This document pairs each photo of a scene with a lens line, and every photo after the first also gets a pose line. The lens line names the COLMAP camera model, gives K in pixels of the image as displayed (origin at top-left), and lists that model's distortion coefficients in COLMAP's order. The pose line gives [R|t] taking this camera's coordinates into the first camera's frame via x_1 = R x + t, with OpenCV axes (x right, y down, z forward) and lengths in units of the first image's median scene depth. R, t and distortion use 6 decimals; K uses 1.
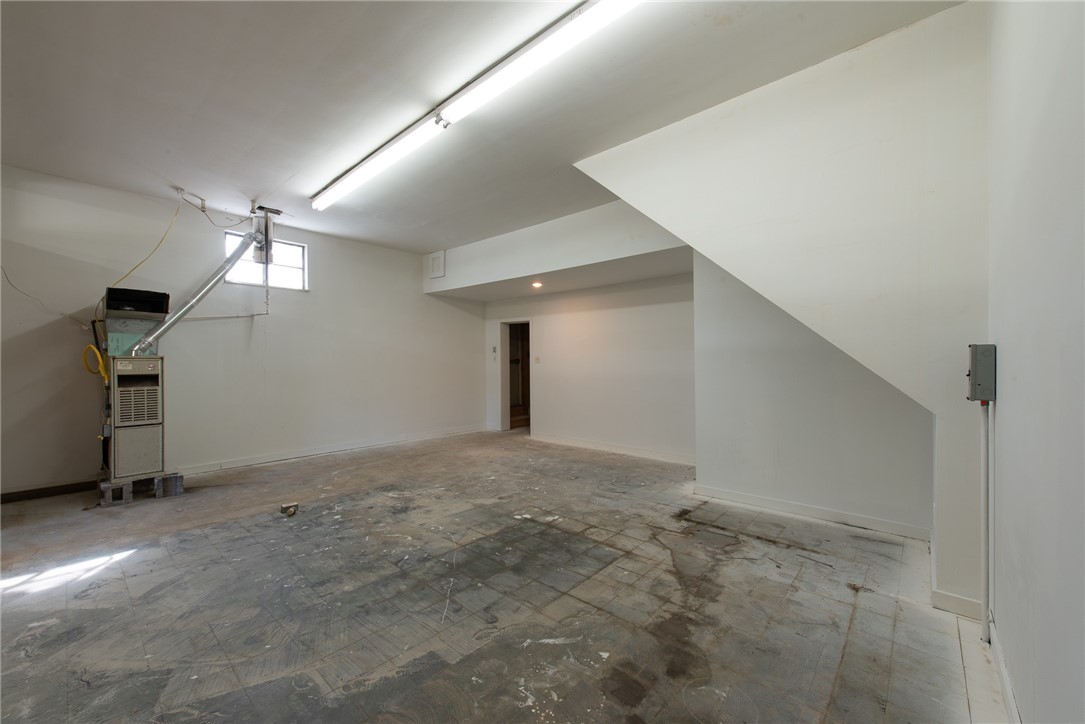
lens RADIAL K [[420.8, 0, 544.6], [0, 420.8, 364.3], [0, 0, 1]] dist [0.015222, -0.003899]
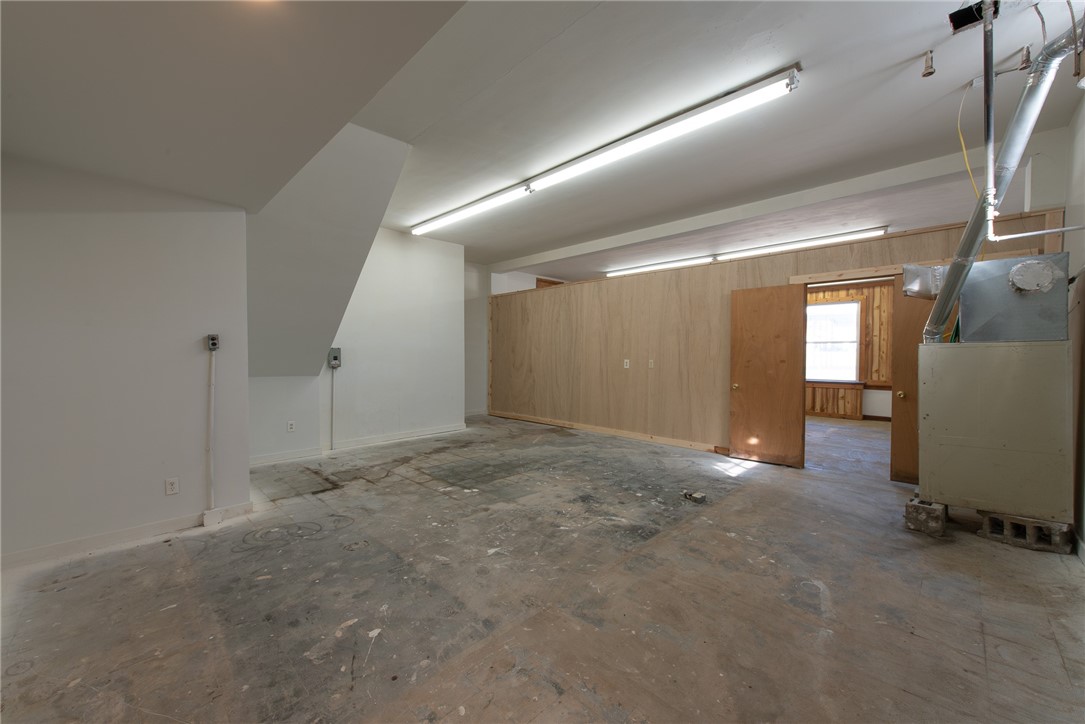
lens RADIAL K [[420.8, 0, 544.6], [0, 420.8, 364.3], [0, 0, 1]] dist [0.015222, -0.003899]
pose [[-0.998956, 0.000622, 0.045686, -0.324165], [0.001844, 0.999641, 0.026712, -0.004971], [-0.045653, 0.026768, -0.998599, 2.279436]]
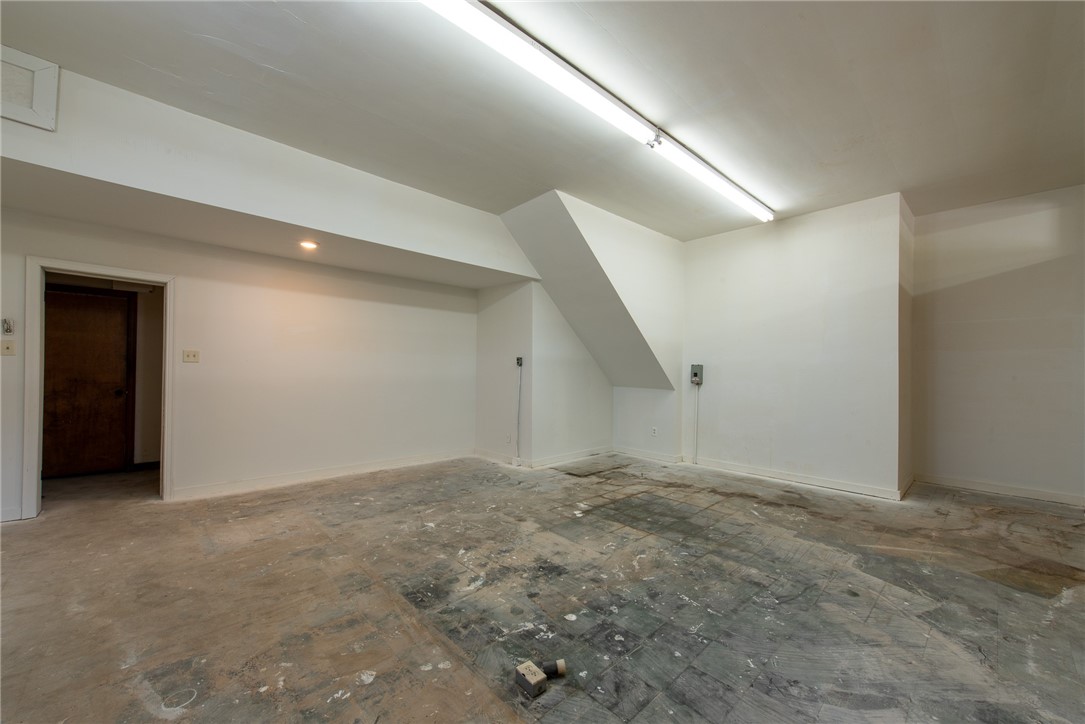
lens RADIAL K [[422.5, 0, 543.5], [0, 422.5, 364.9], [0, 0, 1]] dist [0.017729, -0.004997]
pose [[0.087253, 0.014022, 0.996087, -1.214072], [-0.011502, 0.999848, -0.013068, 0.004070], [-0.996120, -0.010317, 0.087401, 1.081422]]
